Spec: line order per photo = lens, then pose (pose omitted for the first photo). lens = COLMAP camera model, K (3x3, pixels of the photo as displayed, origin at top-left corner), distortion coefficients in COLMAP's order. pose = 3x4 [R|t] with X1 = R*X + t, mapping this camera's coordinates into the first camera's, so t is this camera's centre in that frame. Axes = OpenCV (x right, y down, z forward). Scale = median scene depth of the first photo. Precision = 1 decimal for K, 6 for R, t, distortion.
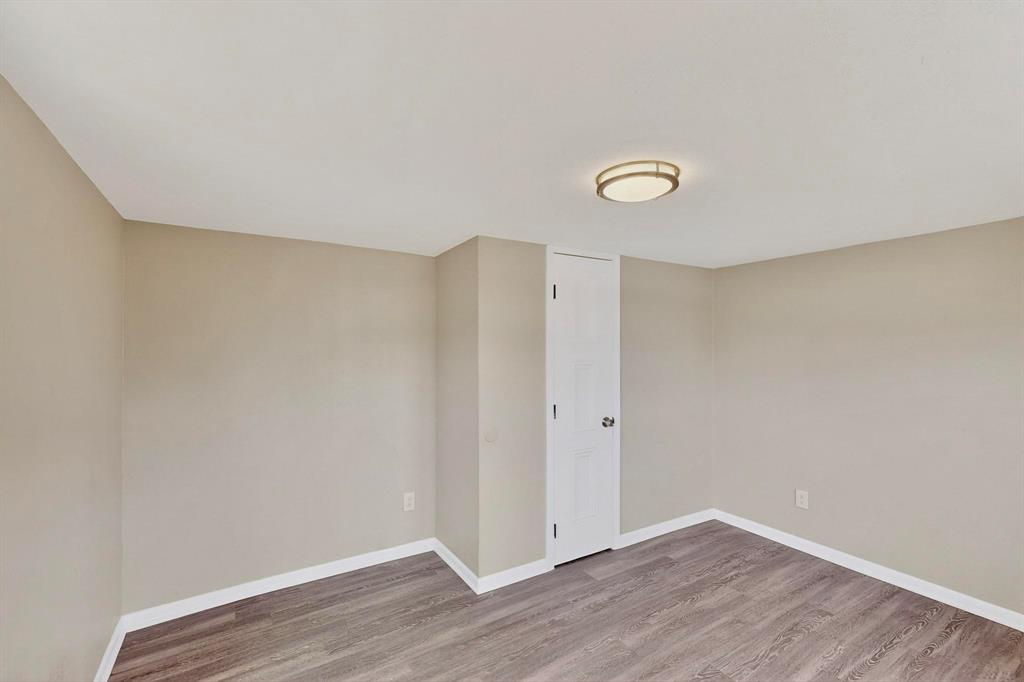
lens RADIAL K [[444.2, 0, 512.0], [0, 444.2, 341.0], [0, 0, 1]] dist [-0.000274, 0.000018]
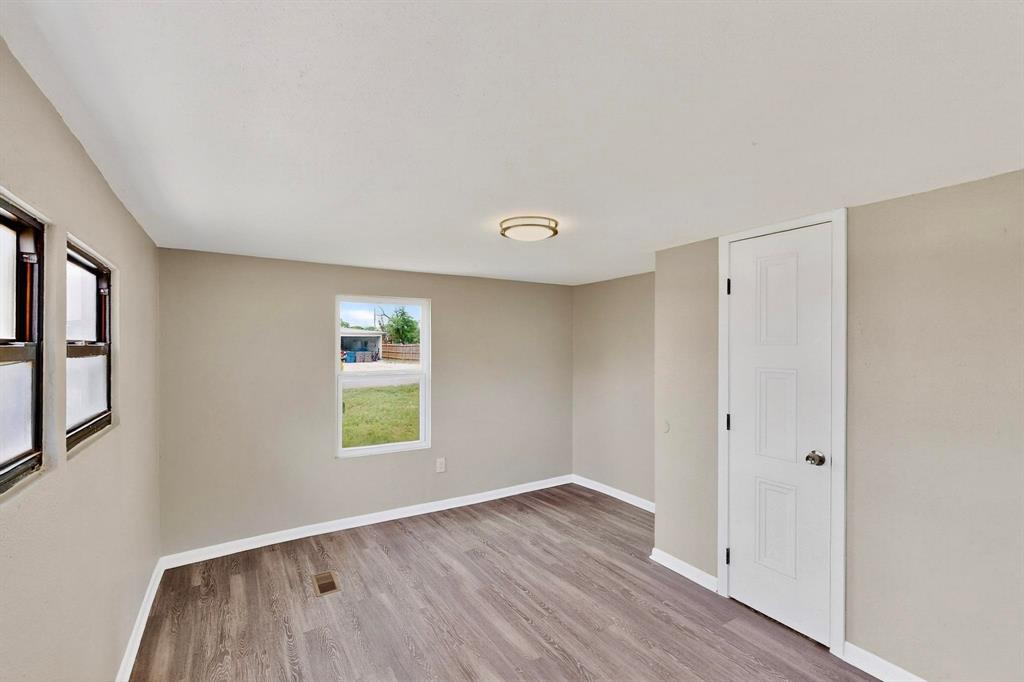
lens RADIAL K [[452.8, 0, 515.2], [0, 452.8, 345.4], [0, 0, 1]] dist [0.003344, 0.000393]
pose [[-0.007245, 0.000641, -0.999974, 1.134896], [0.009868, 0.999951, 0.000569, 0.001175], [0.999925, -0.009864, -0.007251, 0.659301]]
